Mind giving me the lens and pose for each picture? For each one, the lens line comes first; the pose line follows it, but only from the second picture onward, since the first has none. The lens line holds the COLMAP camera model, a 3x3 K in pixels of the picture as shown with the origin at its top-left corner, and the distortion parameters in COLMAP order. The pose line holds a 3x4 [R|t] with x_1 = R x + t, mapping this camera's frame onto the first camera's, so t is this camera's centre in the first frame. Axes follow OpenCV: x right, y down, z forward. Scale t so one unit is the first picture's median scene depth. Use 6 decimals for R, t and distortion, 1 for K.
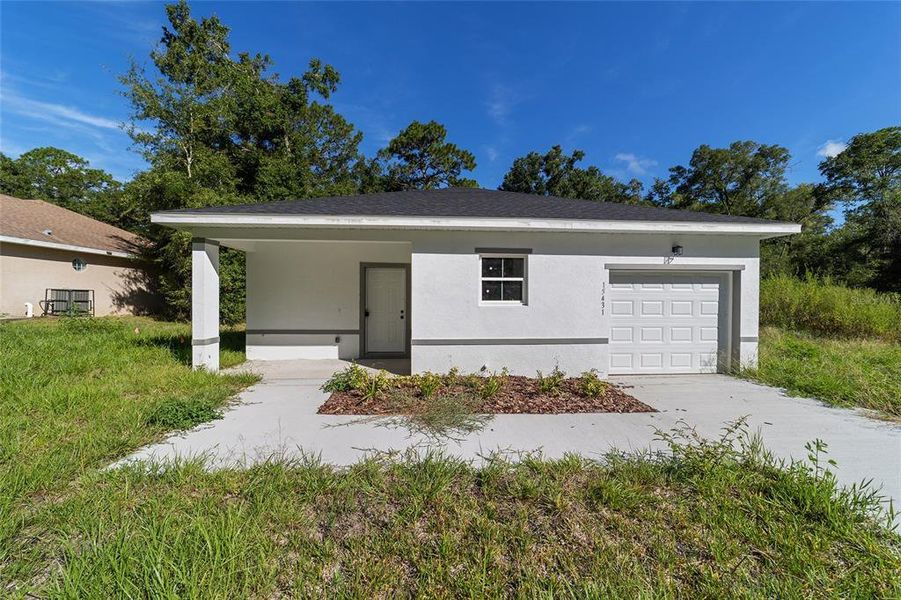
lens RADIAL K [[345.8, 0, 446.9], [0, 345.8, 301.6], [0, 0, 1]] dist [-0.012479, 0.005637]
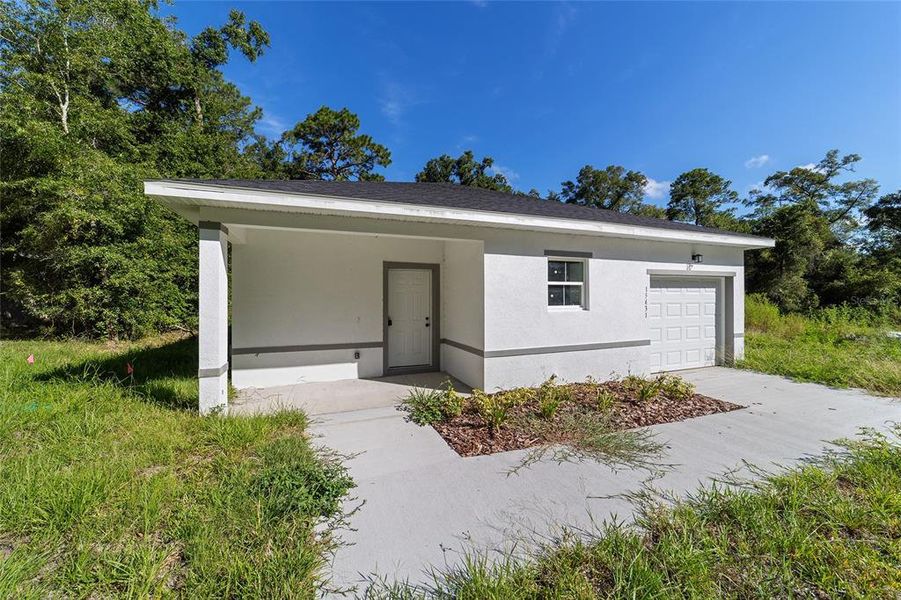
lens RADIAL K [[345.8, 0, 448.5], [0, 345.8, 297.5], [0, 0, 1]] dist [-0.012479, 0.005637]
pose [[0.952816, -0.008193, 0.303437, -0.412875], [0.010645, 0.999923, -0.006427, -0.021823], [-0.303361, 0.009354, 0.952830, 0.173065]]
